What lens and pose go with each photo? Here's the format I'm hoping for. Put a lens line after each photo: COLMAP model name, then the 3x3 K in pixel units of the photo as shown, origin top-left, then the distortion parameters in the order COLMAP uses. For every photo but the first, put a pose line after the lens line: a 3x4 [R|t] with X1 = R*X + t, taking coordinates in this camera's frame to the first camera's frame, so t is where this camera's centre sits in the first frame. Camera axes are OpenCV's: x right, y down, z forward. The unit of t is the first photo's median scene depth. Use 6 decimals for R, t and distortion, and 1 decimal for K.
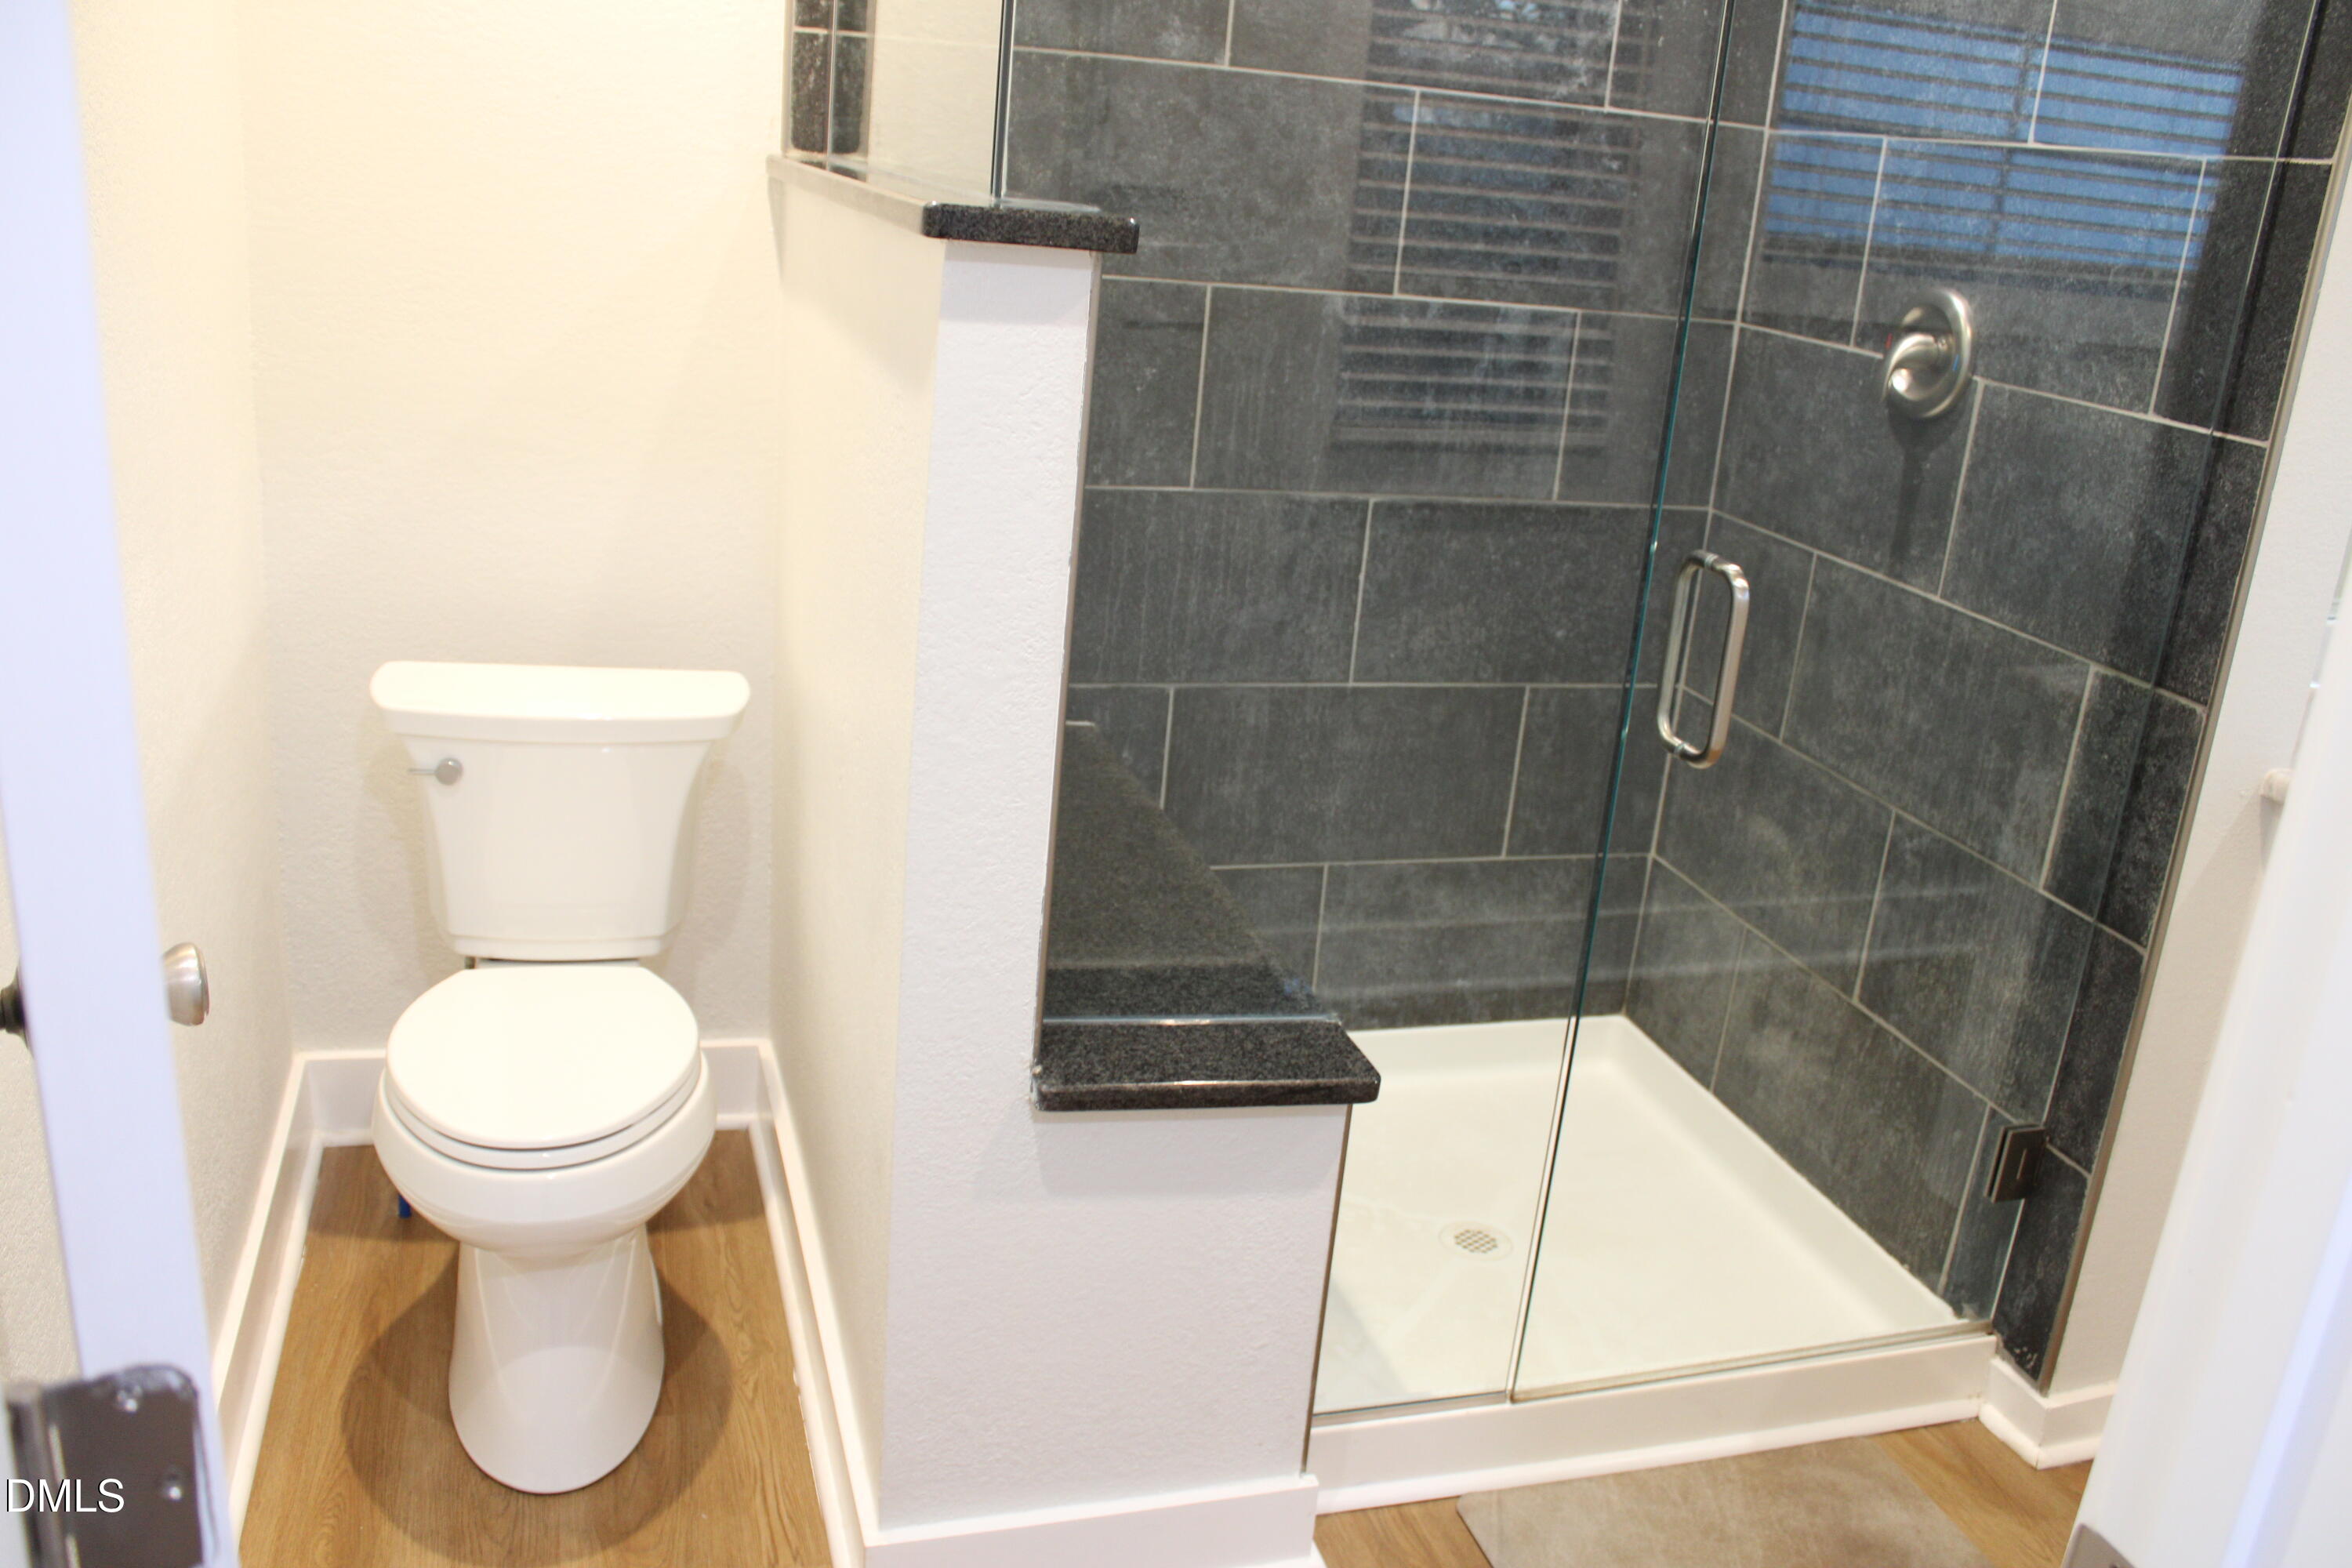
lens RADIAL K [[1982.7, 0, 1176.0], [0, 1982.7, 784.0], [0, 0, 1]] dist [-0.163466, 0.158985]
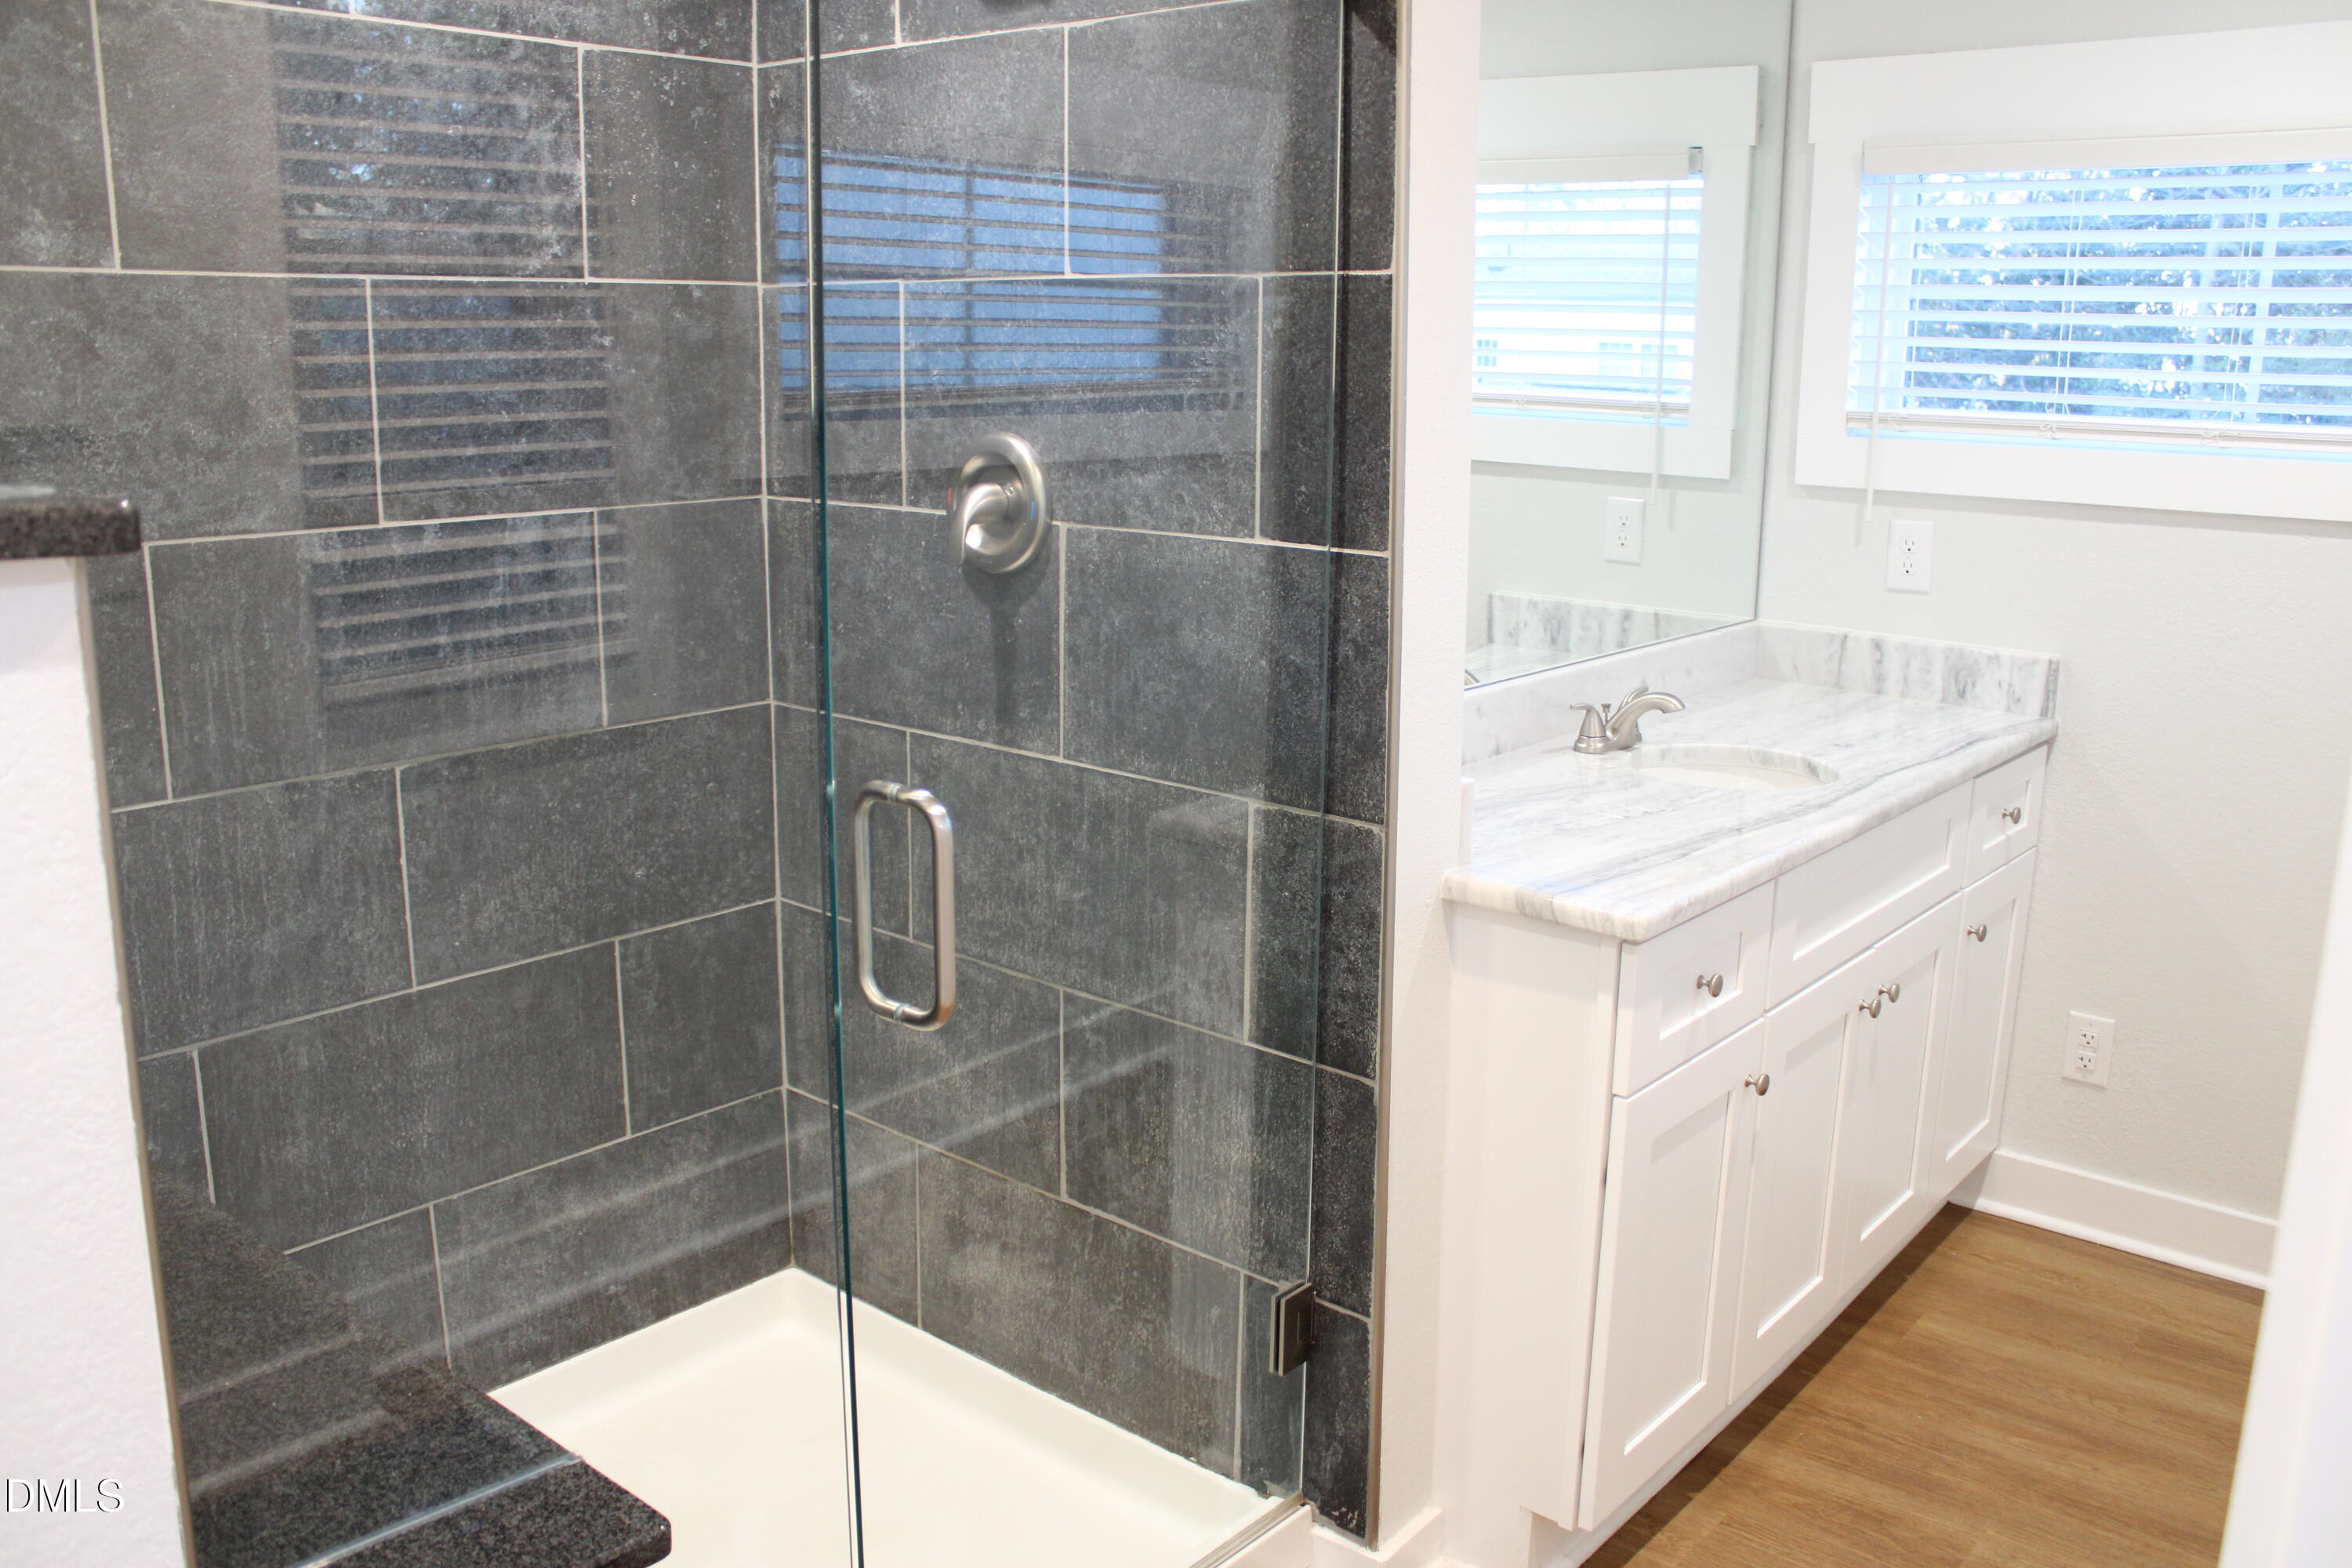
lens RADIAL K [[1982.7, 0, 1176.0], [0, 1982.7, 784.0], [0, 0, 1]] dist [-0.163466, 0.158985]
pose [[0.842257, -0.191223, 0.504021, -0.040885], [0.227467, 0.973727, -0.010689, -0.059549], [-0.488735, 0.123651, 0.863625, 0.148365]]
